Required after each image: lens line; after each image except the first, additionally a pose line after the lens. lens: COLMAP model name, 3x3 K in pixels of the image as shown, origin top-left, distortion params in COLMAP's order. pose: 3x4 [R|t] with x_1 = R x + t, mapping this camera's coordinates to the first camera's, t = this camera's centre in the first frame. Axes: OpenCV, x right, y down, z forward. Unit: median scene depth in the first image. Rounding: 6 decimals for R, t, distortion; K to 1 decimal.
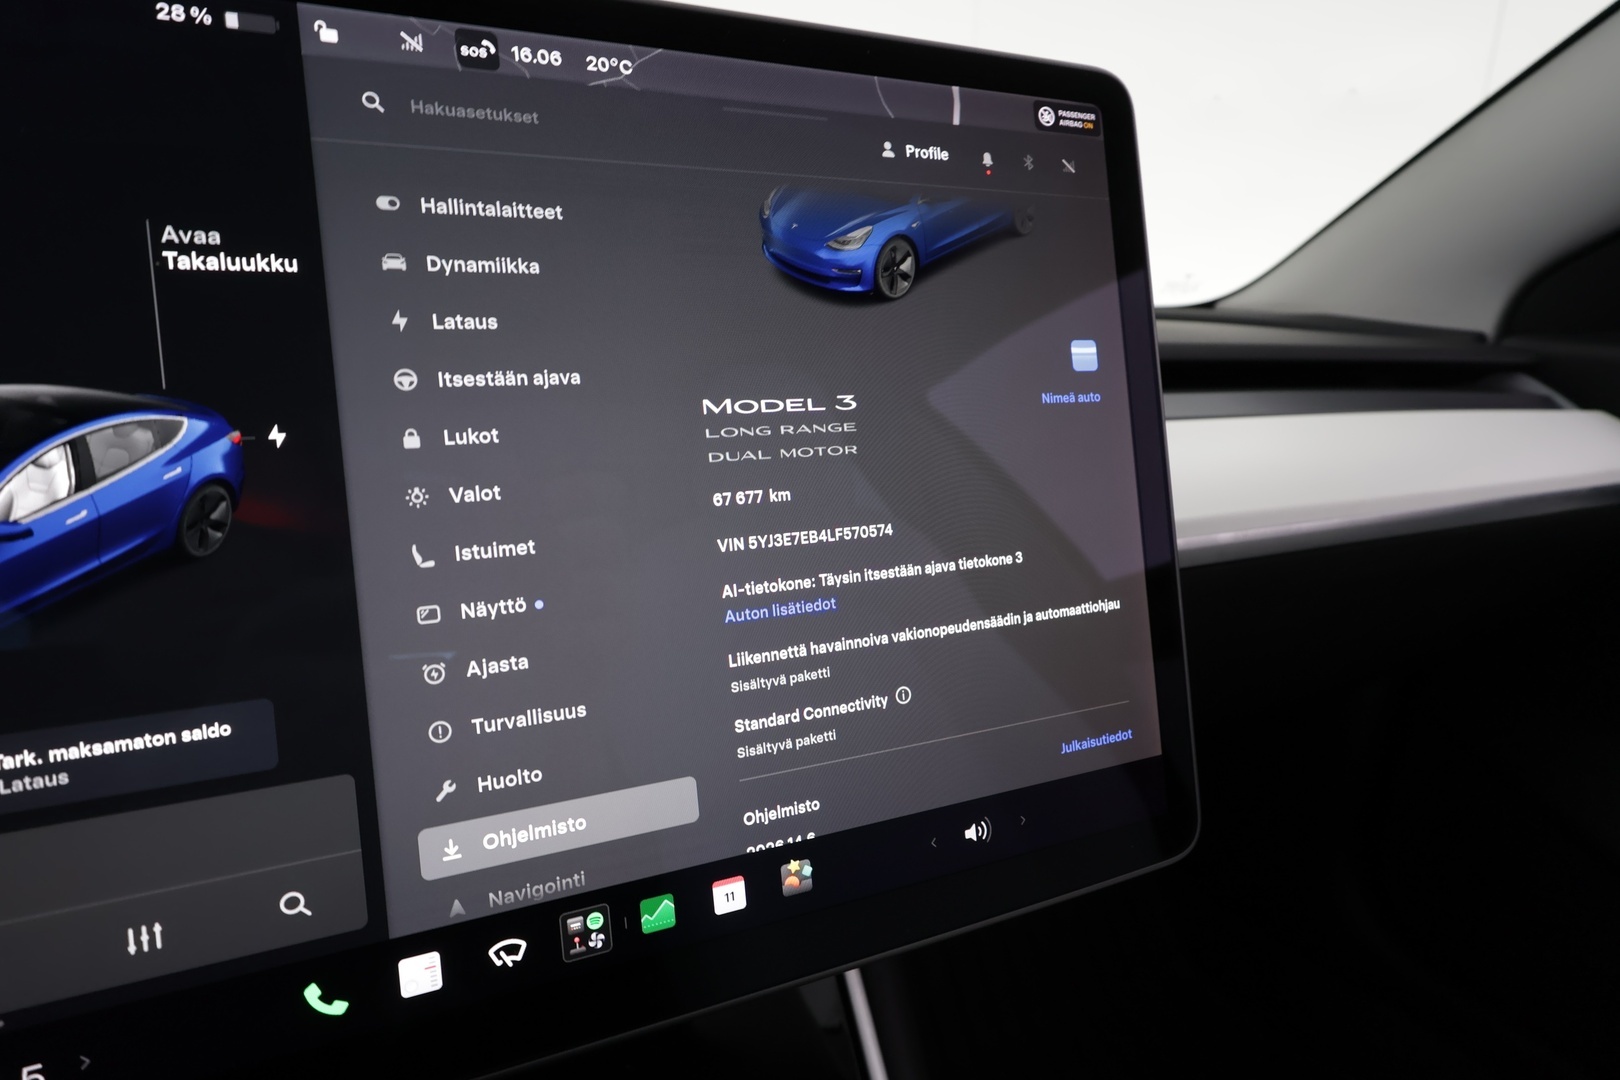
lens RADIAL K [[882.6, 0, 798.6], [0, 882.6, 536.3], [0, 0, 1]] dist [-0.000368, 0.003204]
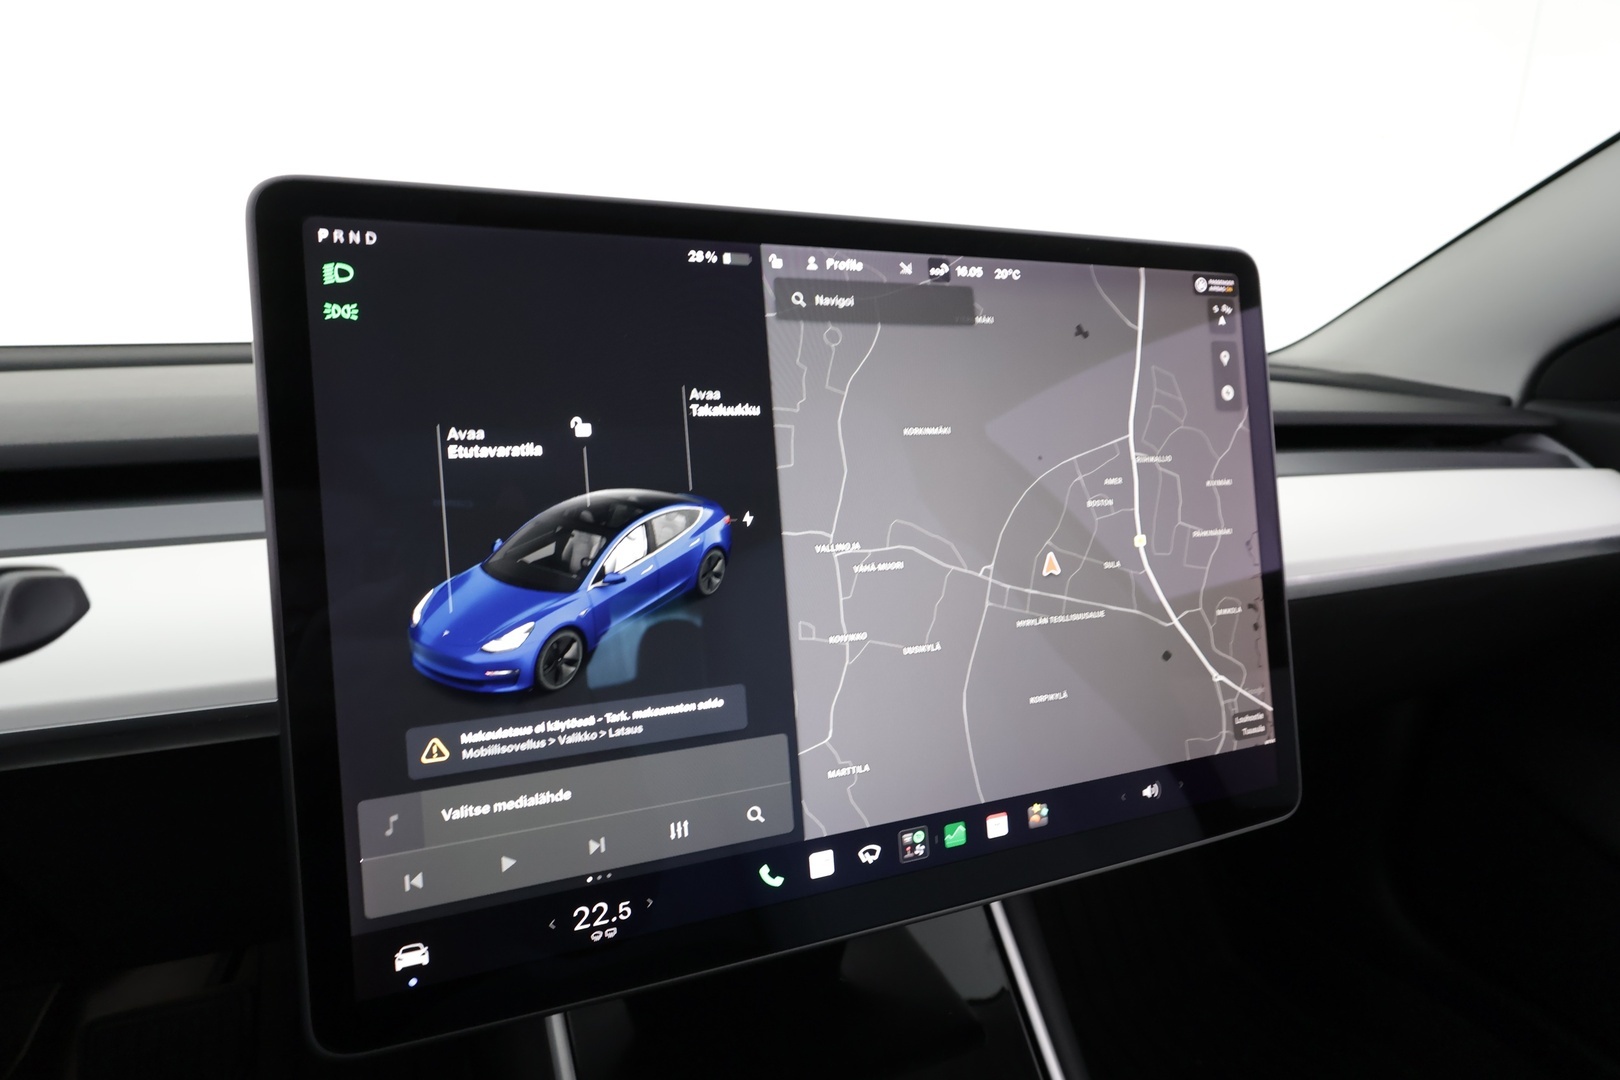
lens RADIAL K [[882.6, 0, 796.0], [0, 882.6, 533.9], [0, 0, 1]] dist [-0.000368, 0.003204]
pose [[0.999690, 0.021103, -0.013213, -0.451746], [-0.021266, 0.999697, -0.012379, -0.064084], [0.012948, 0.012656, 0.999836, -0.548306]]
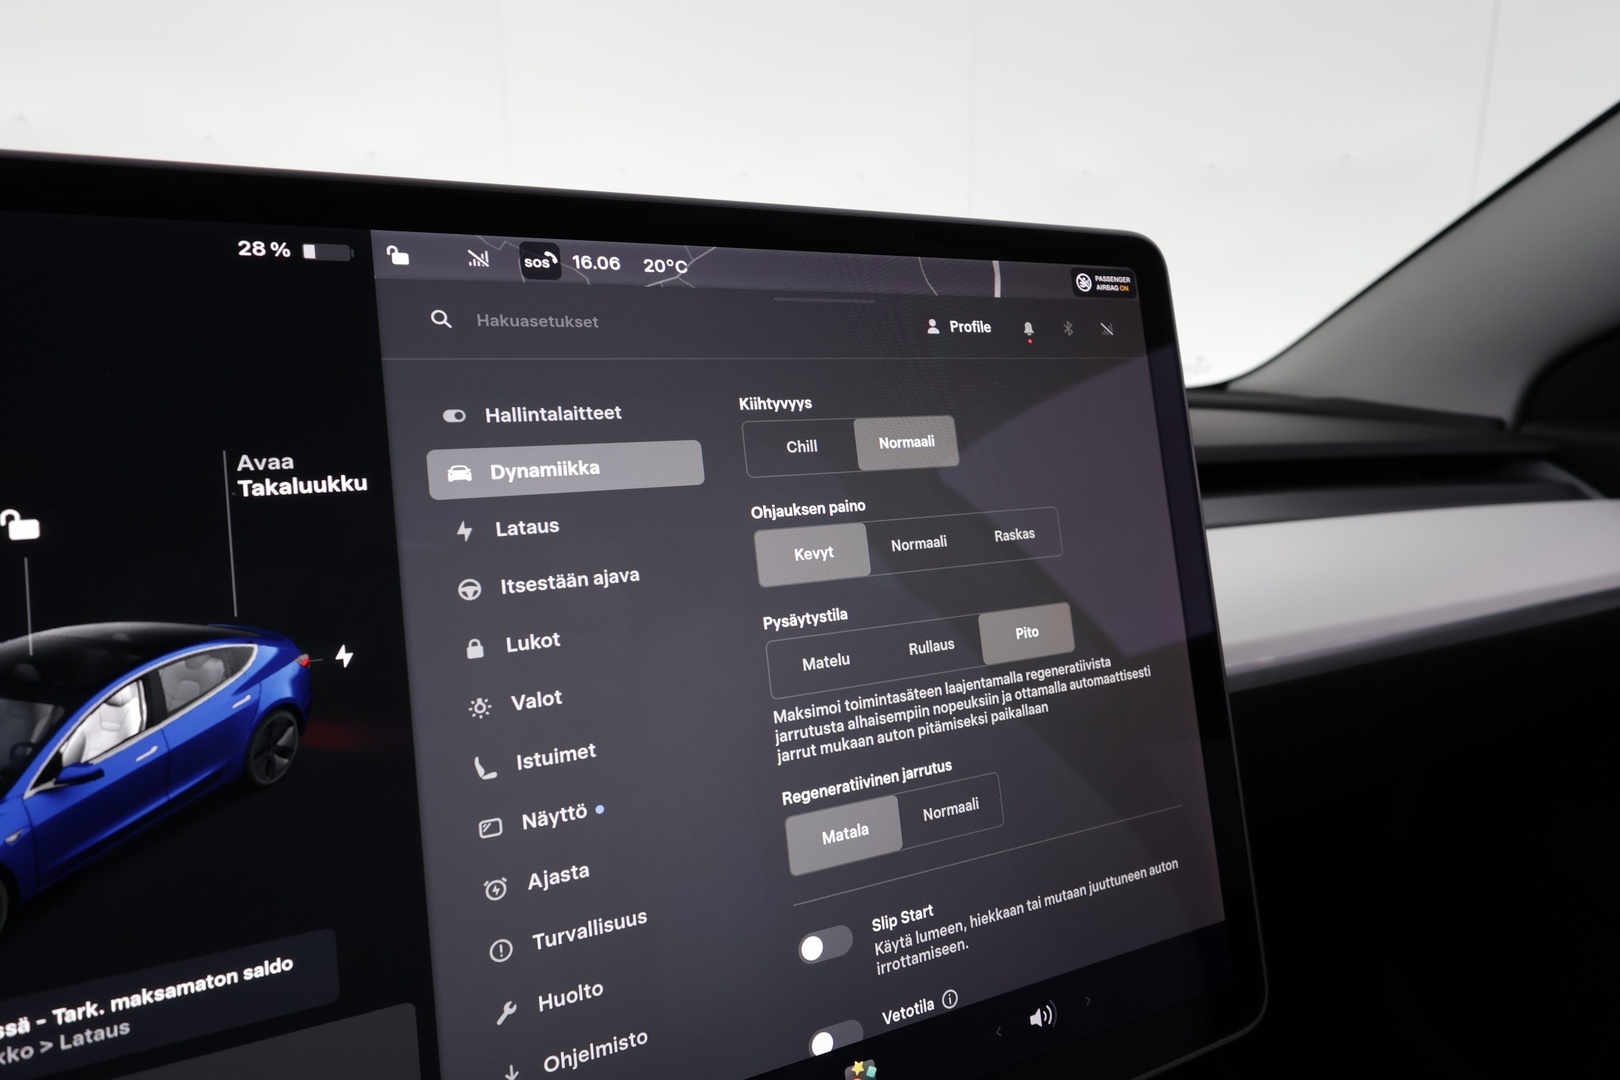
lens RADIAL K [[882.6, 0, 794.6], [0, 882.6, 530.0], [0, 0, 1]] dist [-0.000368, 0.003204]
pose [[0.999853, -0.015077, -0.008166, -0.065810], [0.014498, 0.997656, -0.066881, -0.169743], [0.009155, 0.066752, 0.997728, -0.002252]]
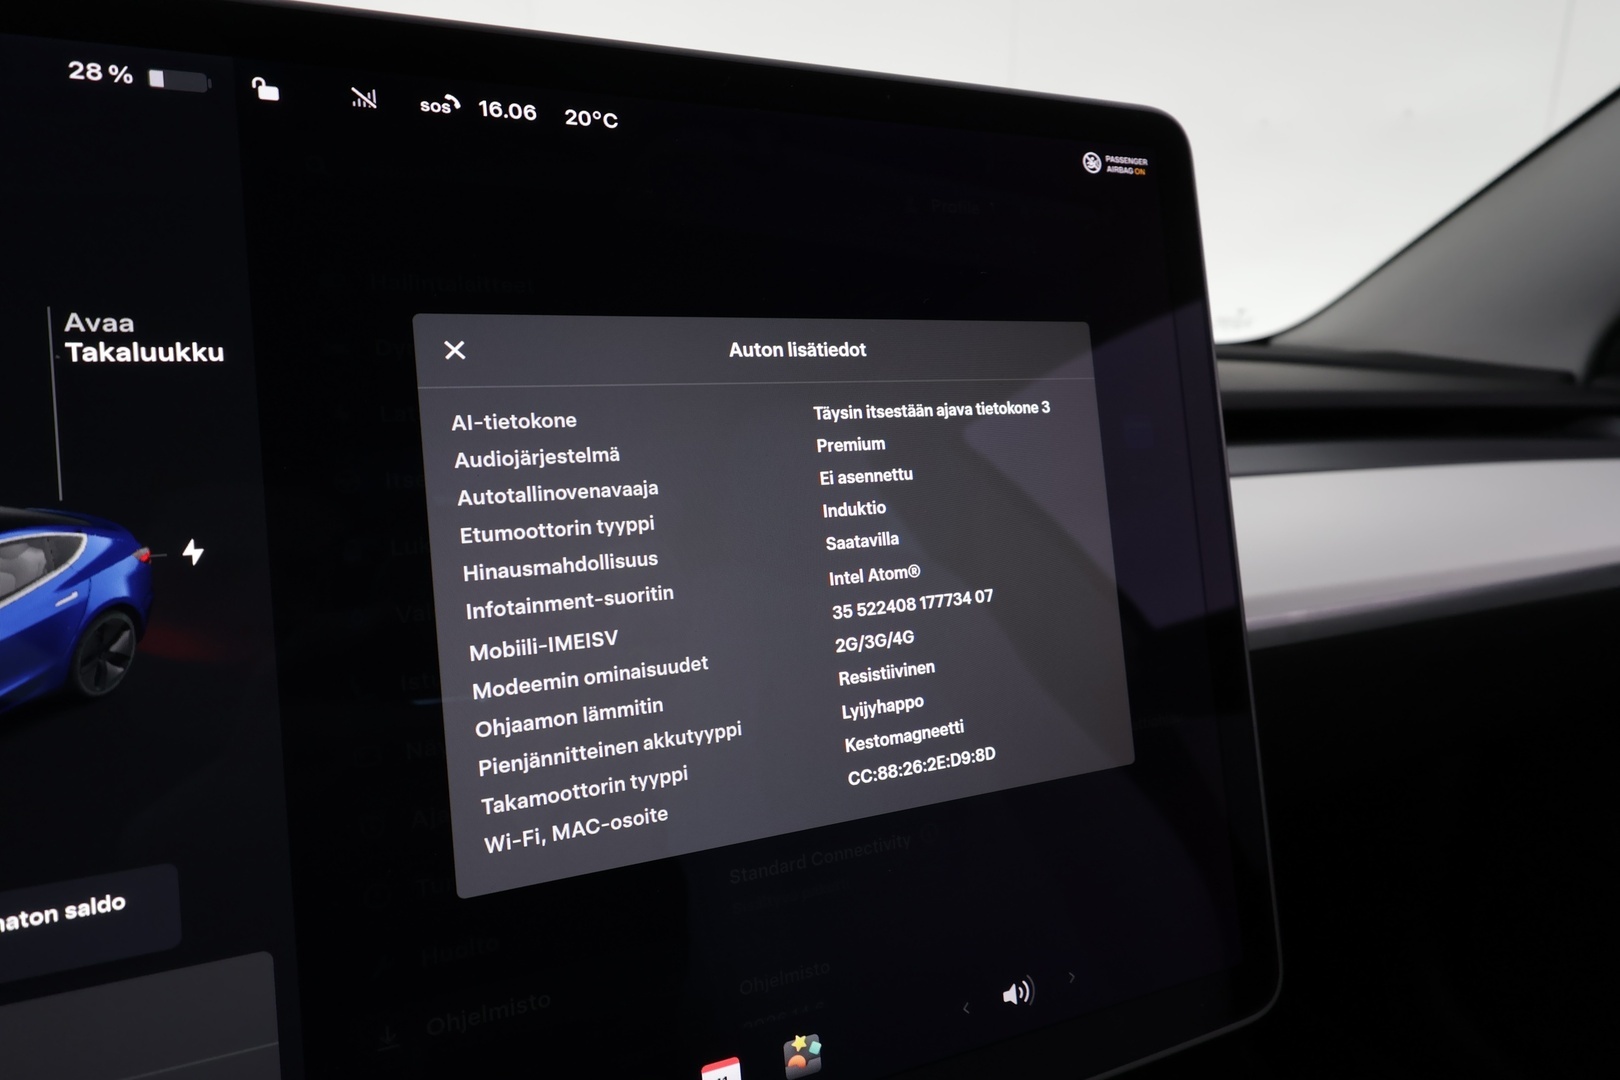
lens RADIAL K [[882.6, 0, 794.8], [0, 882.6, 531.1], [0, 0, 1]] dist [-0.000368, 0.003204]
pose [[0.998975, 0.002105, -0.045224, 0.031577], [-0.003767, 0.999320, -0.036677, -0.097613], [0.045116, 0.036810, 0.998303, 0.156057]]
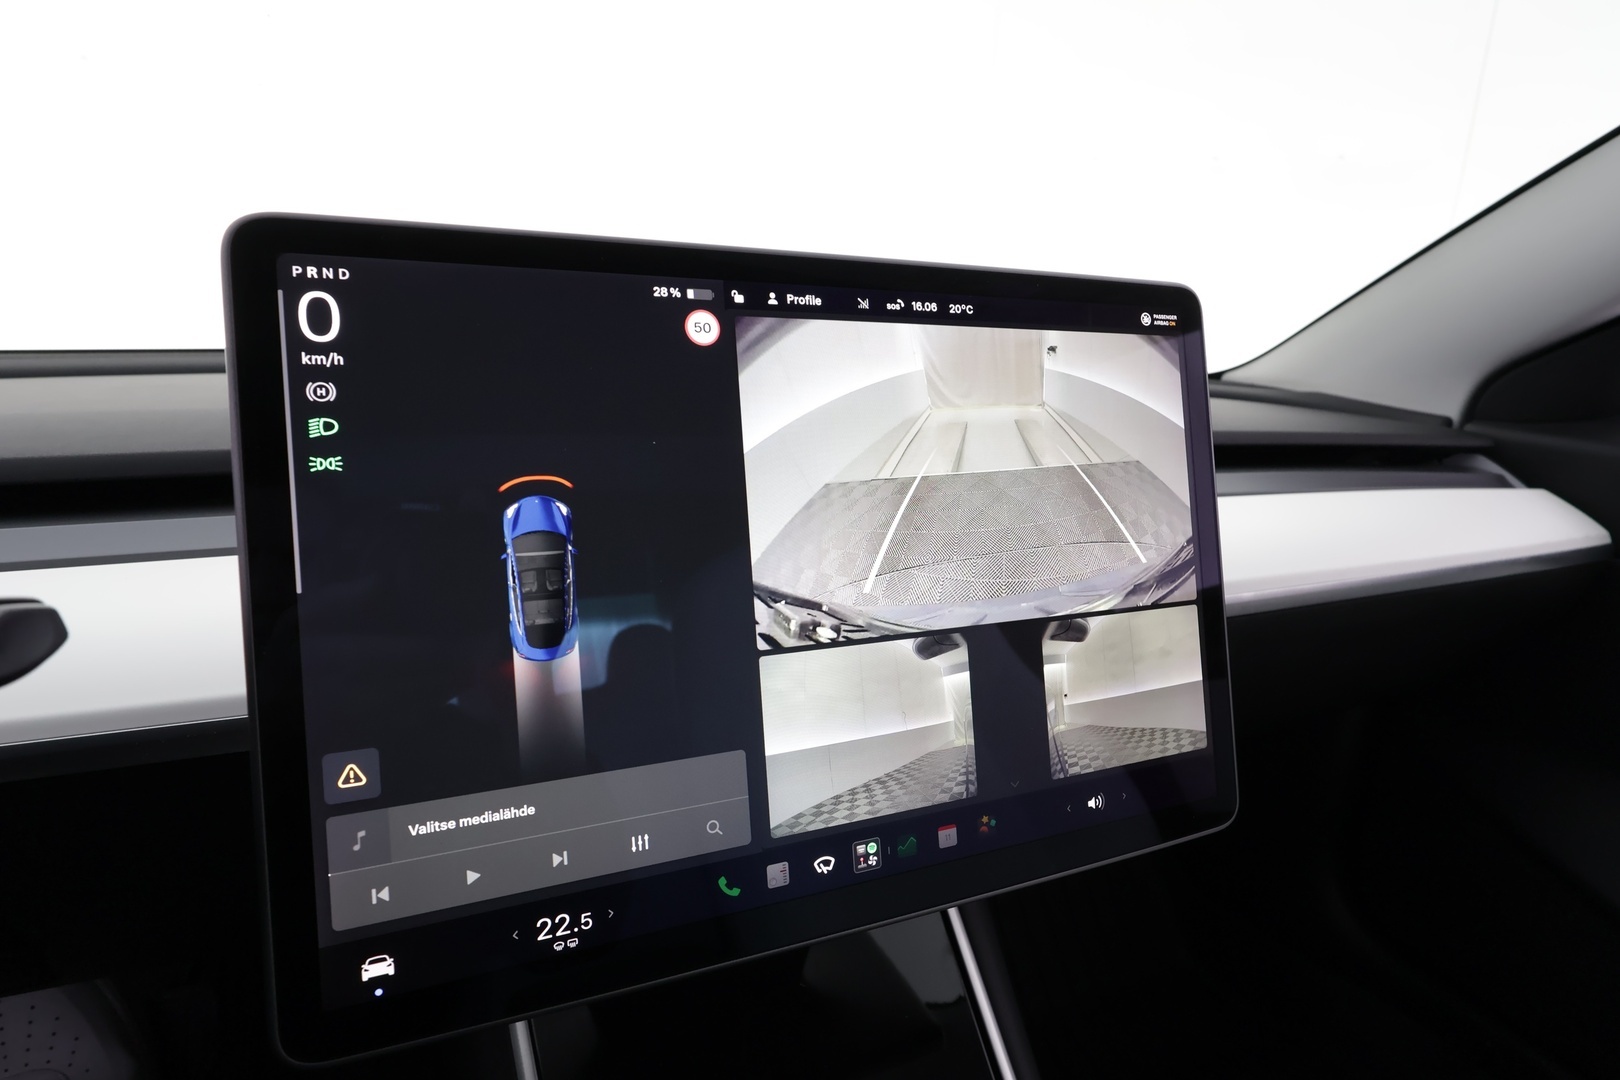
lens RADIAL K [[882.6, 0, 798.5], [0, 882.6, 529.9], [0, 0, 1]] dist [-0.000368, 0.003204]
pose [[0.999475, 0.027921, 0.016455, -0.422015], [-0.027589, 0.999418, -0.020062, -0.103158], [-0.017006, 0.019597, 0.999663, -0.616917]]
